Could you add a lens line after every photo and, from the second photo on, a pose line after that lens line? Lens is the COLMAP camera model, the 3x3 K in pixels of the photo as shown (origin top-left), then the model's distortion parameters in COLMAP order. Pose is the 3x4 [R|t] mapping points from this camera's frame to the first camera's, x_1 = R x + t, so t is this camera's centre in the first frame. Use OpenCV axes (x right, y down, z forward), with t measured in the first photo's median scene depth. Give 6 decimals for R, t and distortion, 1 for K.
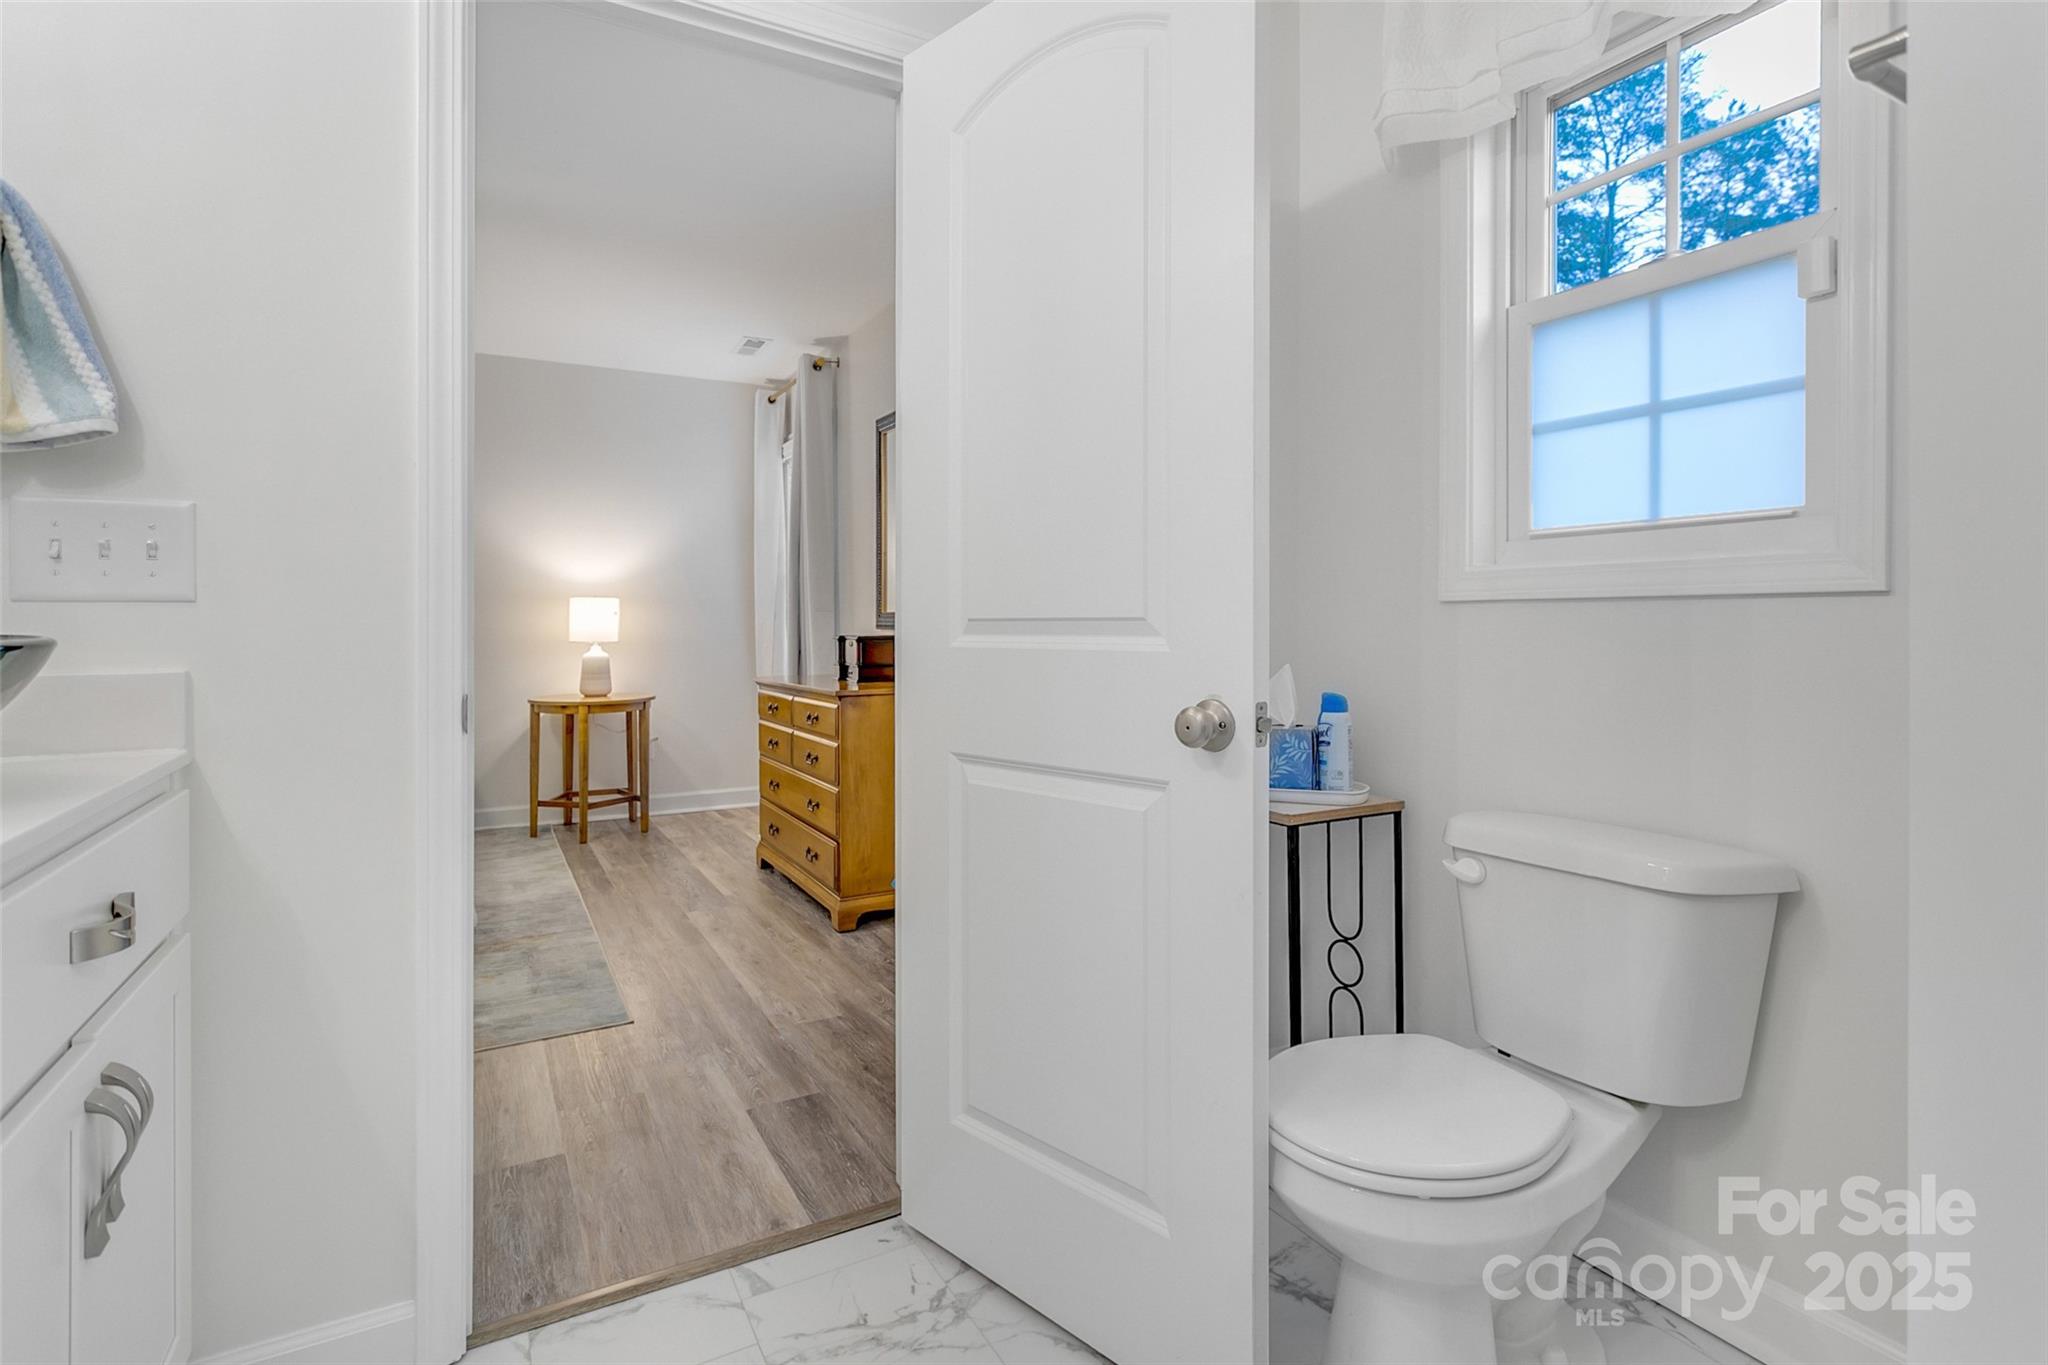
lens RADIAL K [[1011.5, 0, 1024.0], [0, 1011.5, 682.5], [0, 0, 1]] dist [-0.001558, -0.000224]
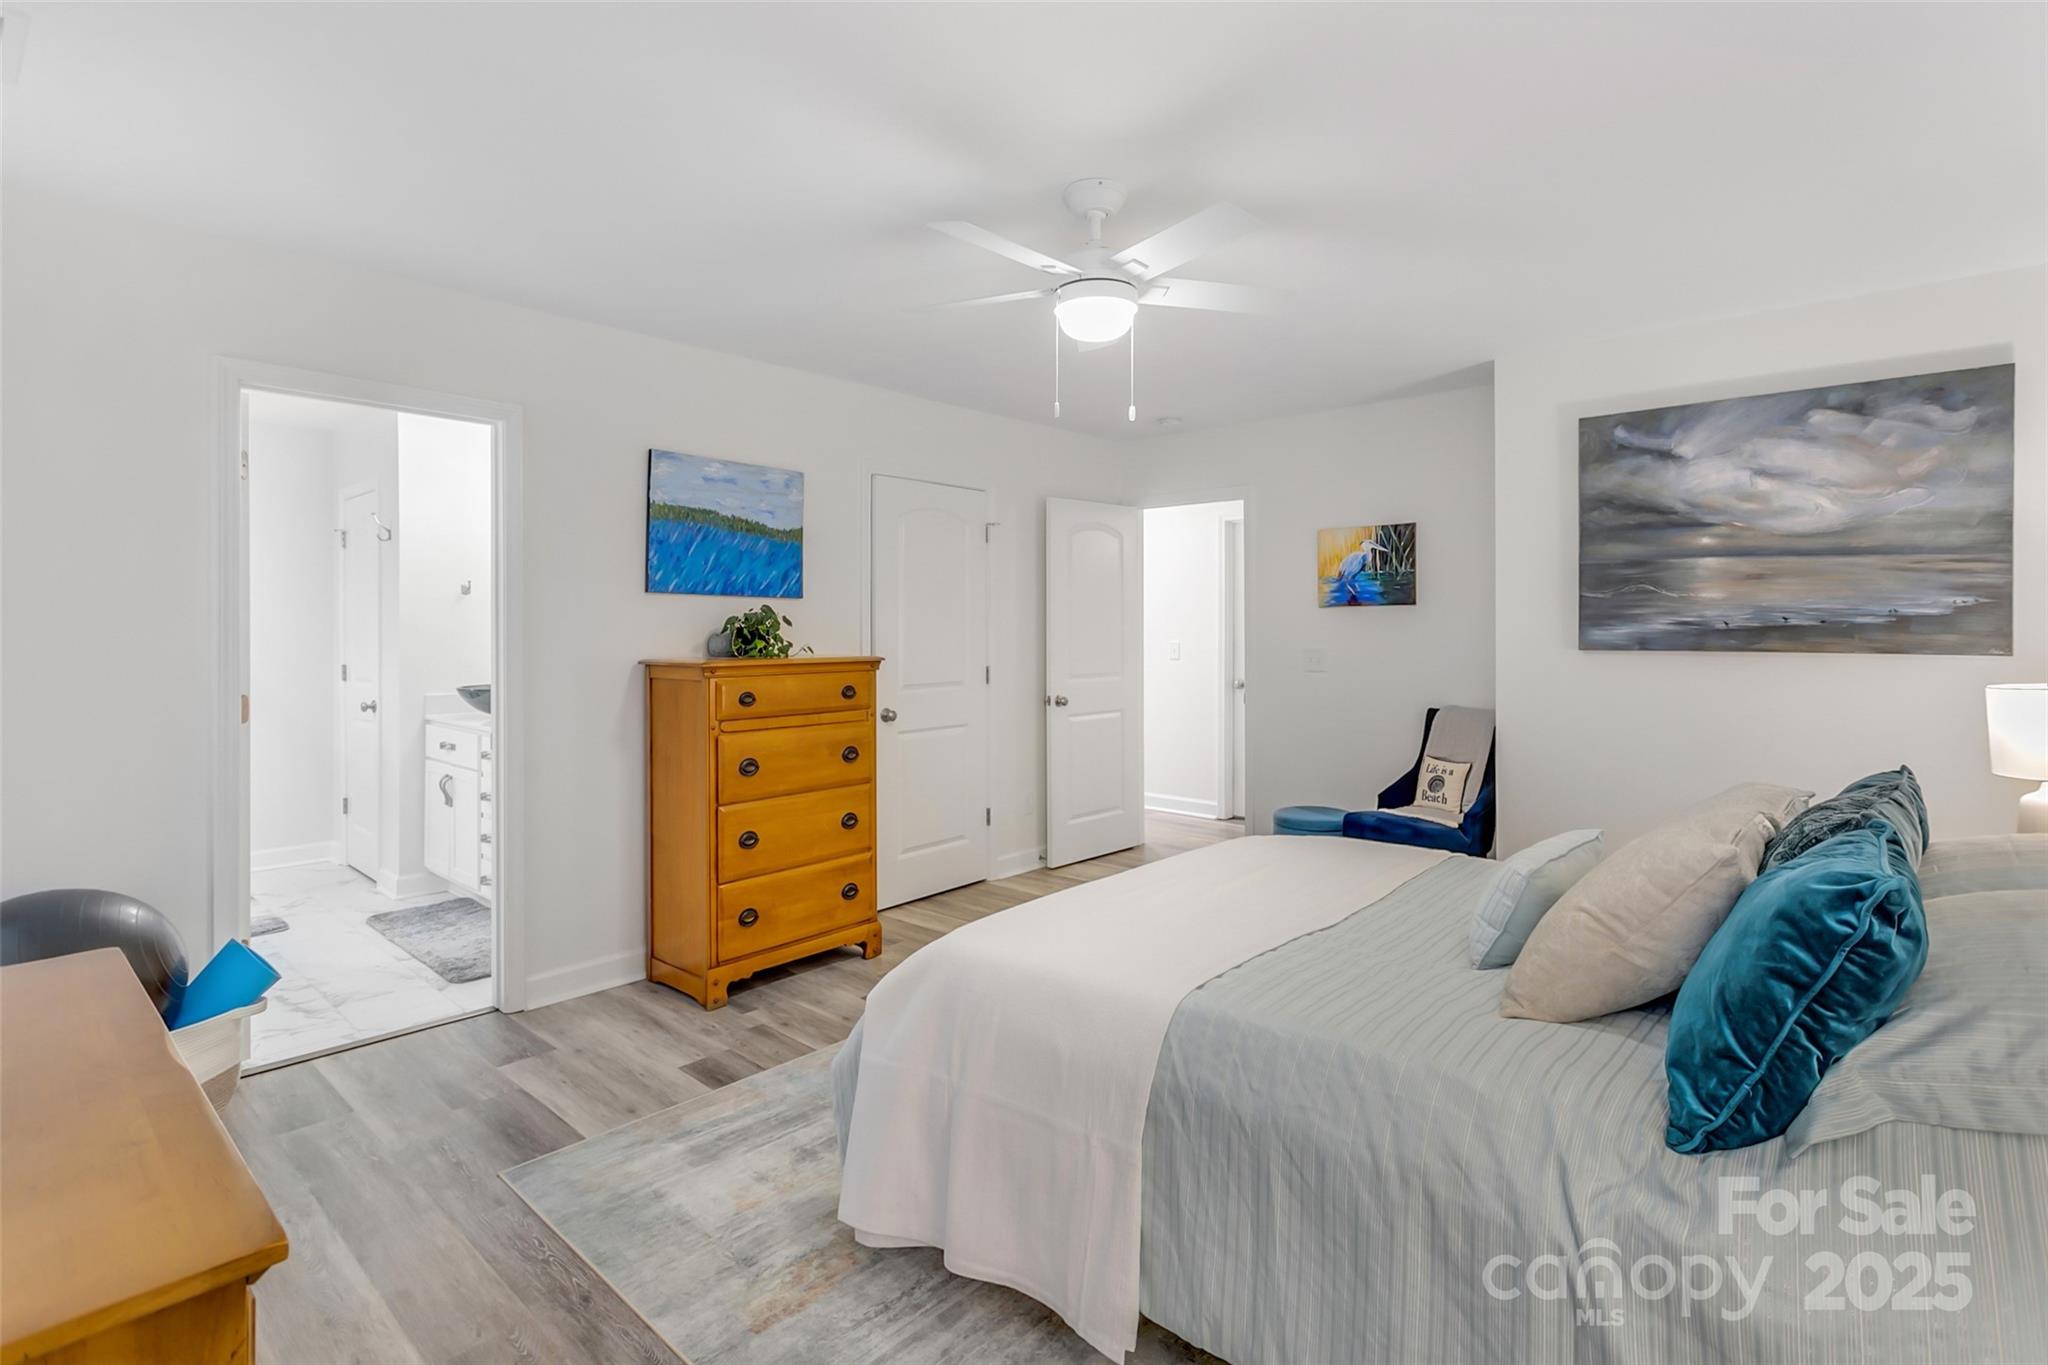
lens RADIAL K [[1011.5, 0, 1024.0], [0, 1011.5, 682.5], [0, 0, 1]] dist [-0.001558, -0.000224]
pose [[-0.952450, 0.028505, -0.303360, -0.672967], [-0.007778, 0.993015, 0.117729, -0.241749], [0.304597, 0.114490, -0.945575, 2.283183]]
